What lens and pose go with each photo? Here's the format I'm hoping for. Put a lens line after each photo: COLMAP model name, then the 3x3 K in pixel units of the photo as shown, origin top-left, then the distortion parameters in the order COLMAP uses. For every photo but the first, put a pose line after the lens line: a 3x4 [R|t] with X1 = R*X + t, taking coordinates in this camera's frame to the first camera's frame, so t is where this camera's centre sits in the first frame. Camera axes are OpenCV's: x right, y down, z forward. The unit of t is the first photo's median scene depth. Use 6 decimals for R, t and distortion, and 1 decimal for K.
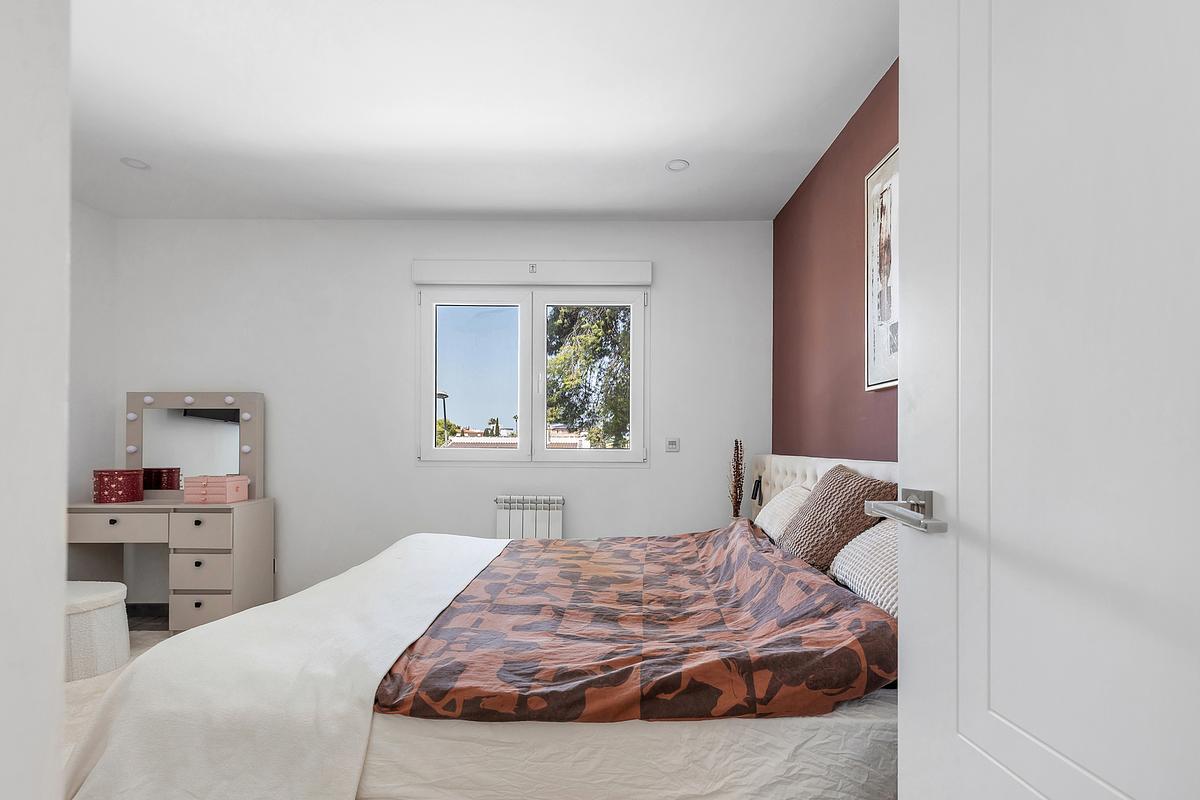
lens RADIAL K [[557.5, 0, 592.1], [0, 557.5, 453.3], [0, 0, 1]] dist [0.000870, 0.000169]
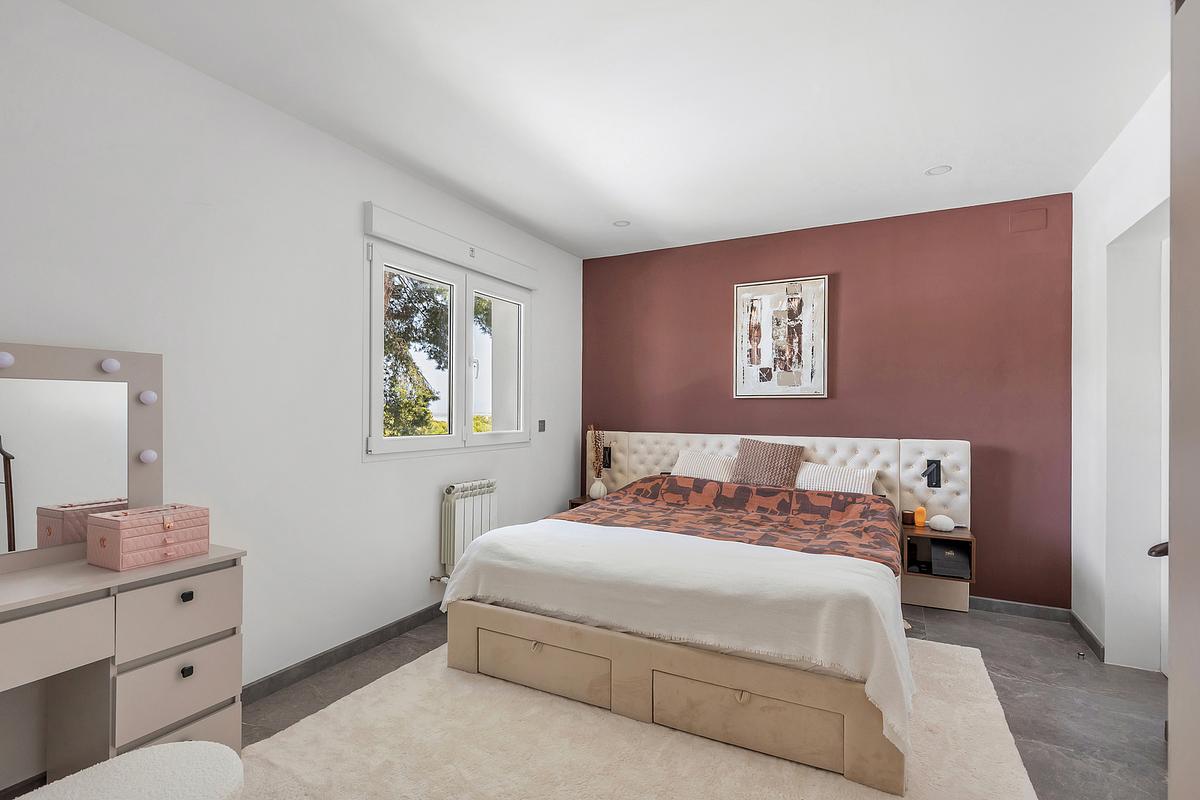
lens RADIAL K [[546.4, 0, 593.6], [0, 546.4, 404.4], [0, 0, 1]] dist [-0.004224, -0.000234]
pose [[0.467577, 0.008208, 0.883914, -1.339898], [0.012156, 0.999803, -0.015715, -0.065615], [-0.883869, 0.018093, 0.467385, 0.551166]]
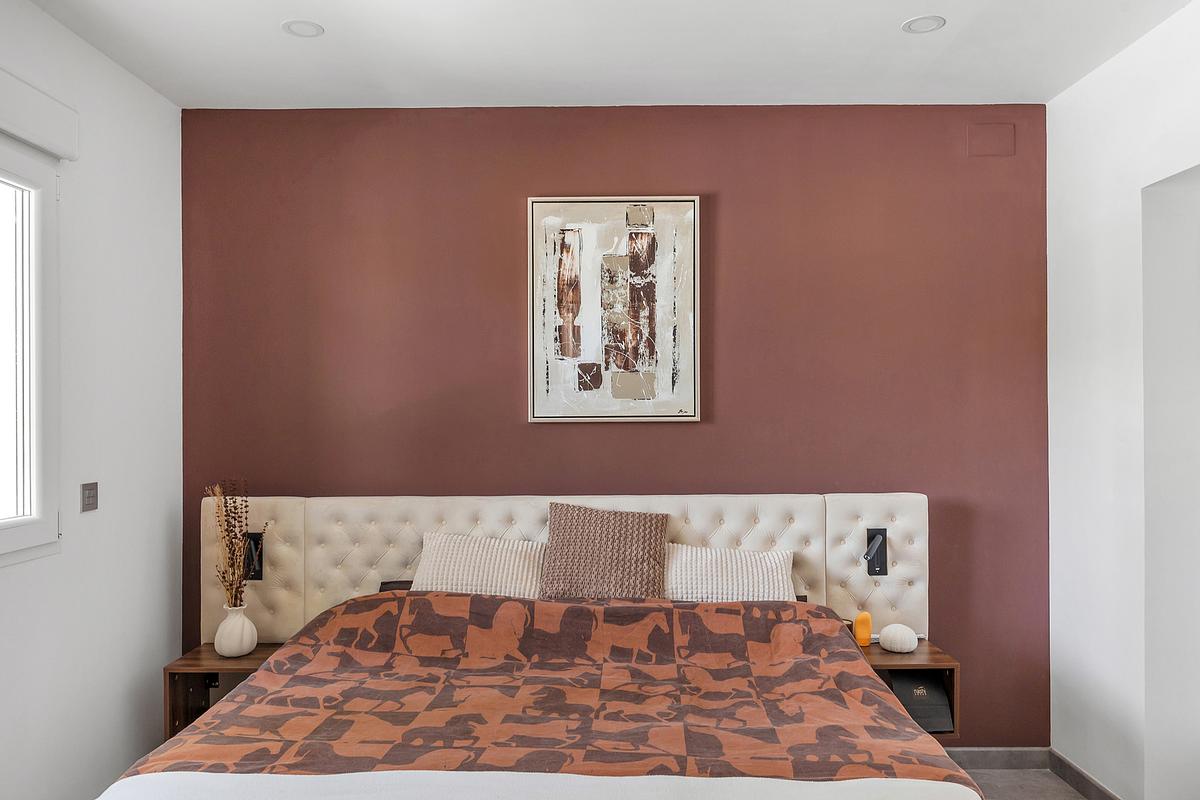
lens RADIAL K [[885.7, 0, 599.9], [0, 885.7, 408.6], [0, 0, 1]] dist [-0.001297, -0.000009]
pose [[-0.000545, 0.001982, 0.999998, -1.004469], [0.024666, 0.999694, -0.001968, -0.126062], [-0.999696, 0.024665, -0.000594, 0.868105]]
